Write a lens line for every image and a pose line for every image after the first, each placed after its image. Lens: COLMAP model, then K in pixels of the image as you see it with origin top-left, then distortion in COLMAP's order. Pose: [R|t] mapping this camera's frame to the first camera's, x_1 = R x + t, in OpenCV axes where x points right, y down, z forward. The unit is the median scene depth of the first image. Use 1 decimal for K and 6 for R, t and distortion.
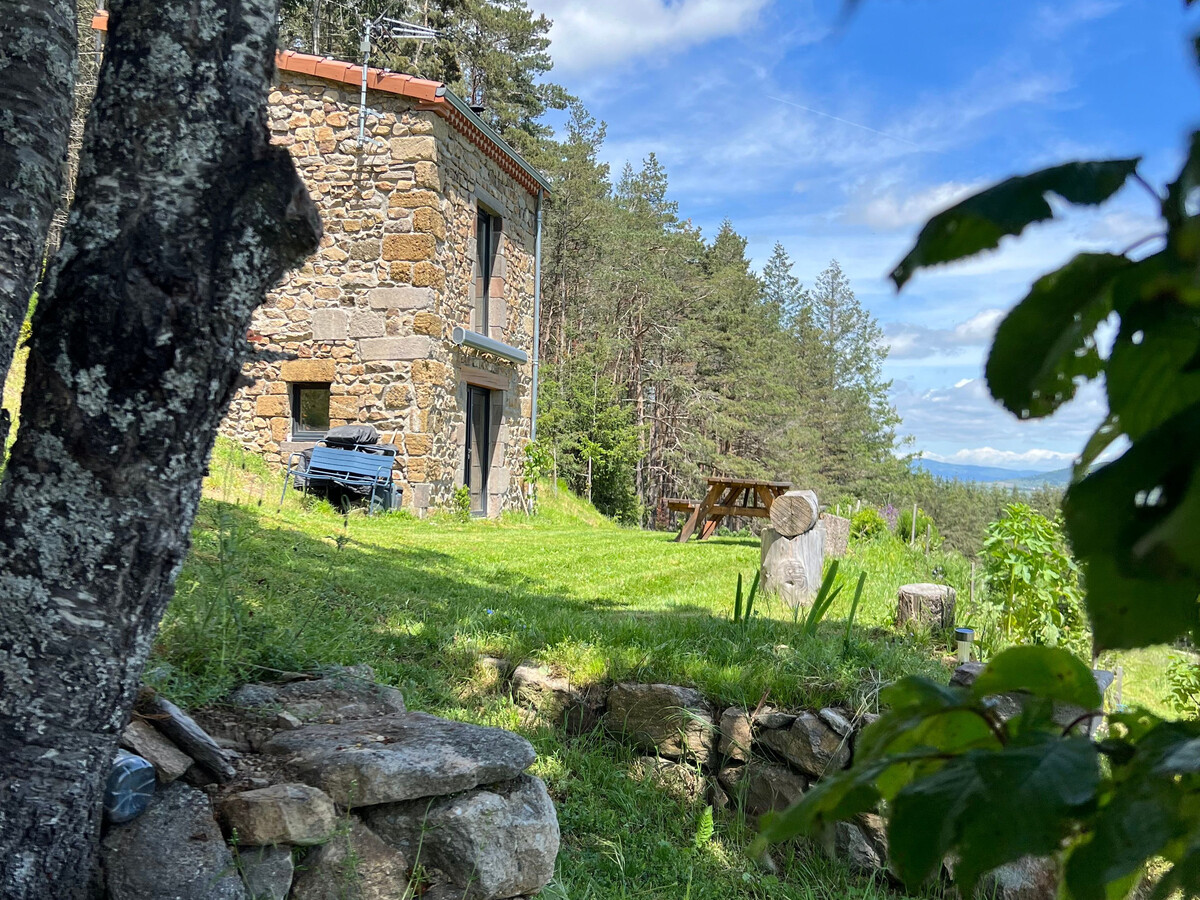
lens RADIAL K [[1156.0, 0, 594.2], [0, 1156.0, 449.3], [0, 0, 1]] dist [0.107248, 0.000000]
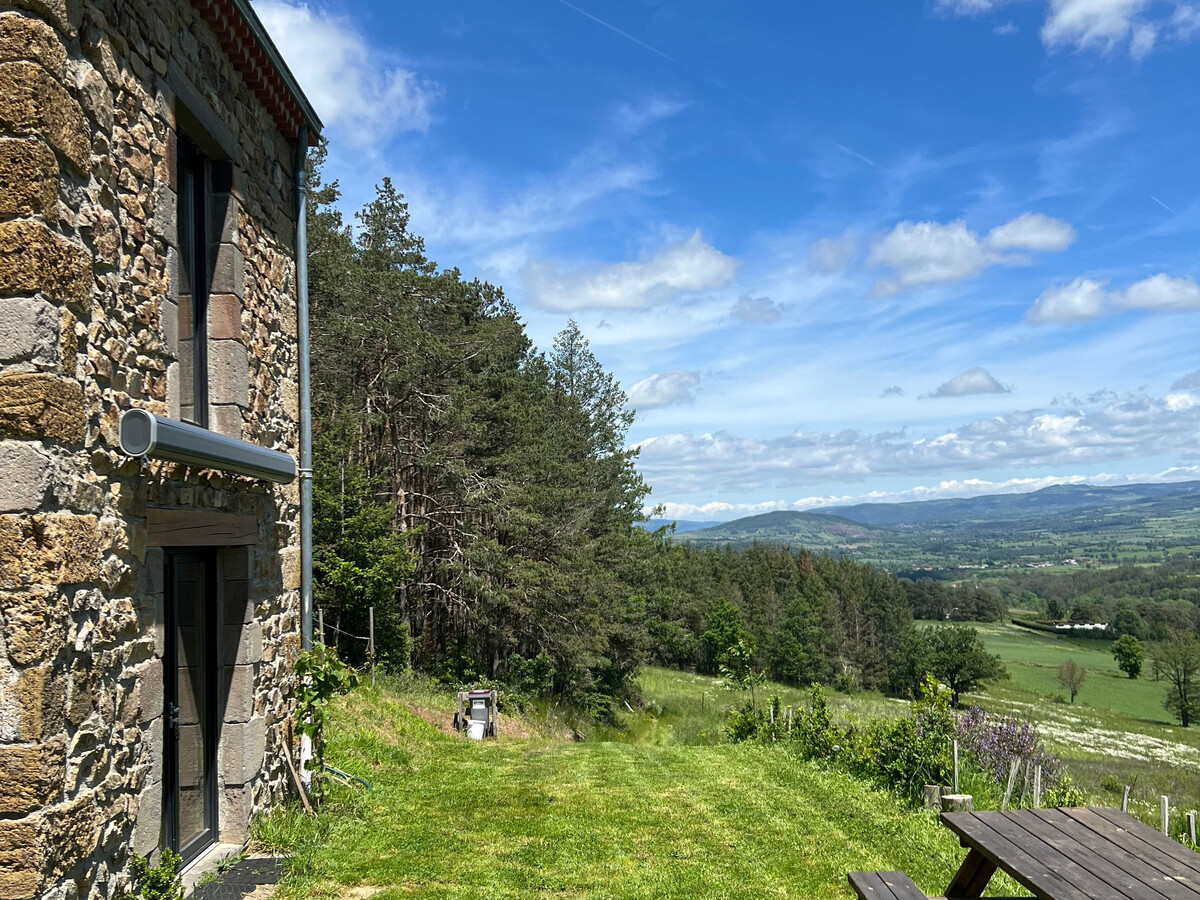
lens RADIAL K [[1087.7, 0, 606.9], [0, 1087.7, 461.2], [0, 0, 1]] dist [0.044102, -0.067792]
pose [[0.956303, -0.036649, 0.290070, -0.068385], [0.048638, 0.998230, -0.034226, -0.063528], [-0.288302, 0.046839, 0.956393, 0.565963]]
